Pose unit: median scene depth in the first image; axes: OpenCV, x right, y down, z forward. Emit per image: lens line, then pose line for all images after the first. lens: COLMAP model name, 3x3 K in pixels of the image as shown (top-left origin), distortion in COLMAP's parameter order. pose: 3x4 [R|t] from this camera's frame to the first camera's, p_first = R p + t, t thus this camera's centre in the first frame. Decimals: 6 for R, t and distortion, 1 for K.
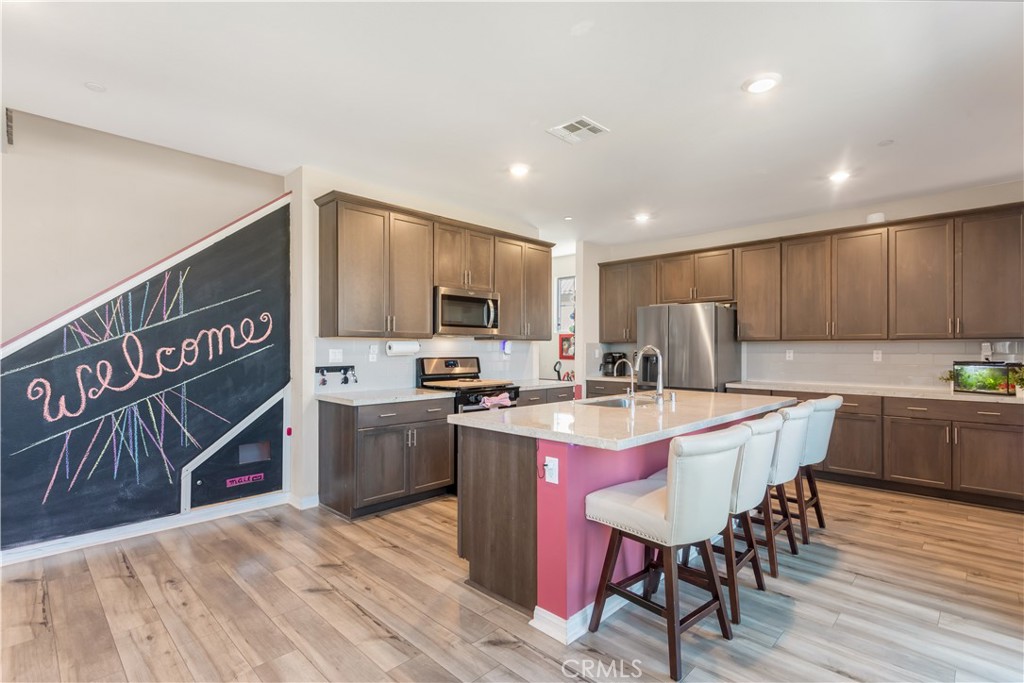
lens RADIAL K [[487.4, 0, 511.5], [0, 487.4, 342.9], [0, 0, 1]] dist [0.001292, 0.000065]
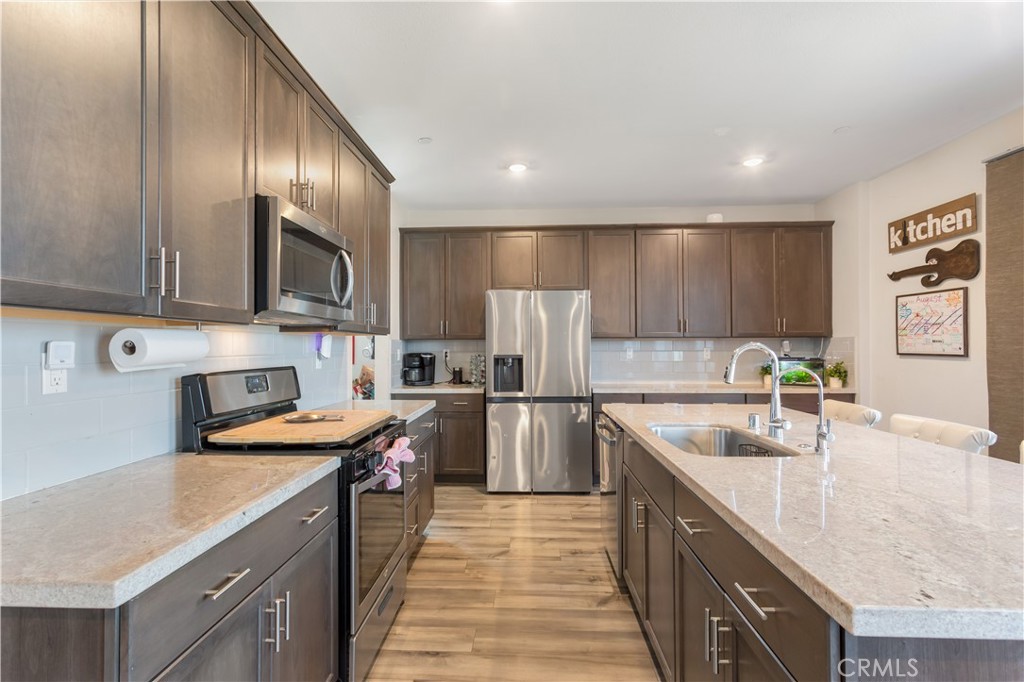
lens RADIAL K [[487.4, 0, 506.8], [0, 487.4, 346.2], [0, 0, 1]] dist [0.001292, 0.000065]
pose [[0.759334, -0.003856, 0.650689, -0.249287], [-0.001935, 0.999965, 0.008184, 0.004817], [-0.650698, -0.007473, 0.759300, 0.534456]]
